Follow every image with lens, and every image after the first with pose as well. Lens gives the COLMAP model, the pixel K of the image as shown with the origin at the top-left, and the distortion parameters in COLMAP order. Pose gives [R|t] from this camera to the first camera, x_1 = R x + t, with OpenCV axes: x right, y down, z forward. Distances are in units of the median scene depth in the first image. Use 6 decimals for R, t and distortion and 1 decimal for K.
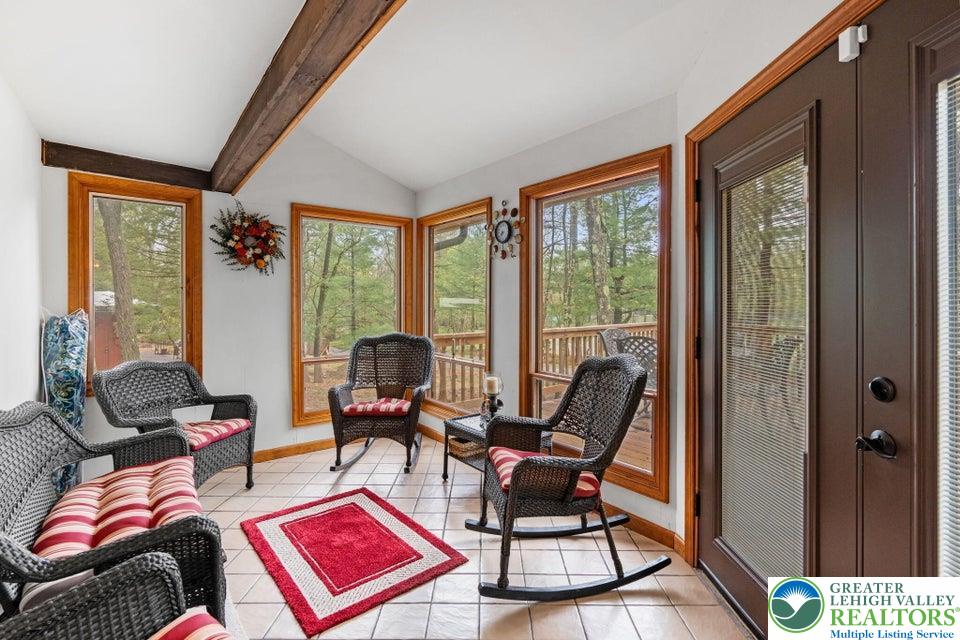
lens RADIAL K [[447.5, 0, 480.0], [0, 447.5, 320.0], [0, 0, 1]] dist [-0.000354, 0.000501]
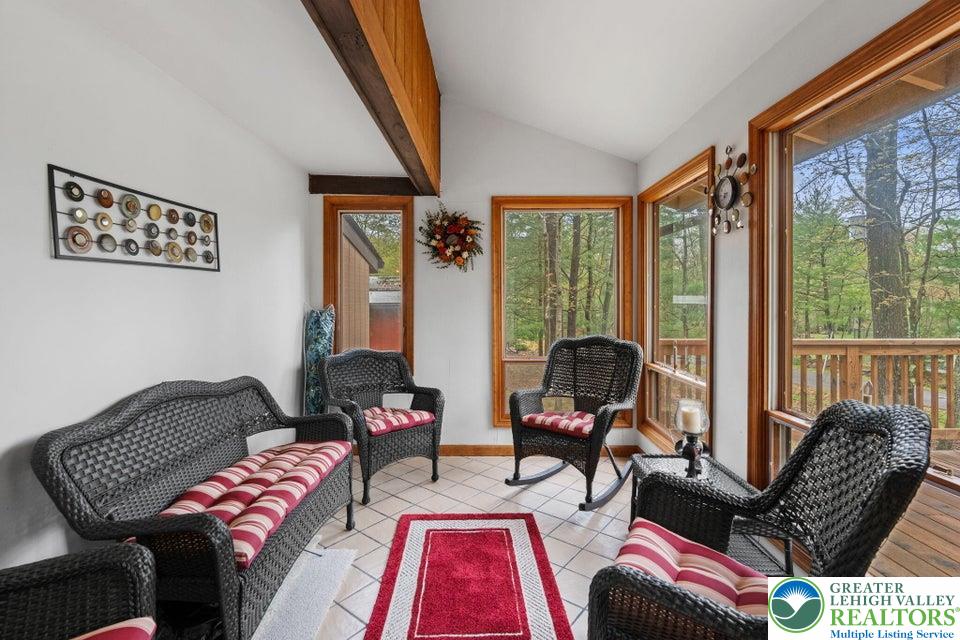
lens RADIAL K [[445.1, 0, 477.5], [0, 445.1, 310.7], [0, 0, 1]] dist [-0.004832, -0.000181]
pose [[0.782169, 0.013823, -0.622914, 0.178604], [-0.022972, 0.999714, -0.006661, -0.006994], [0.622643, 0.019520, 0.782262, 0.248286]]
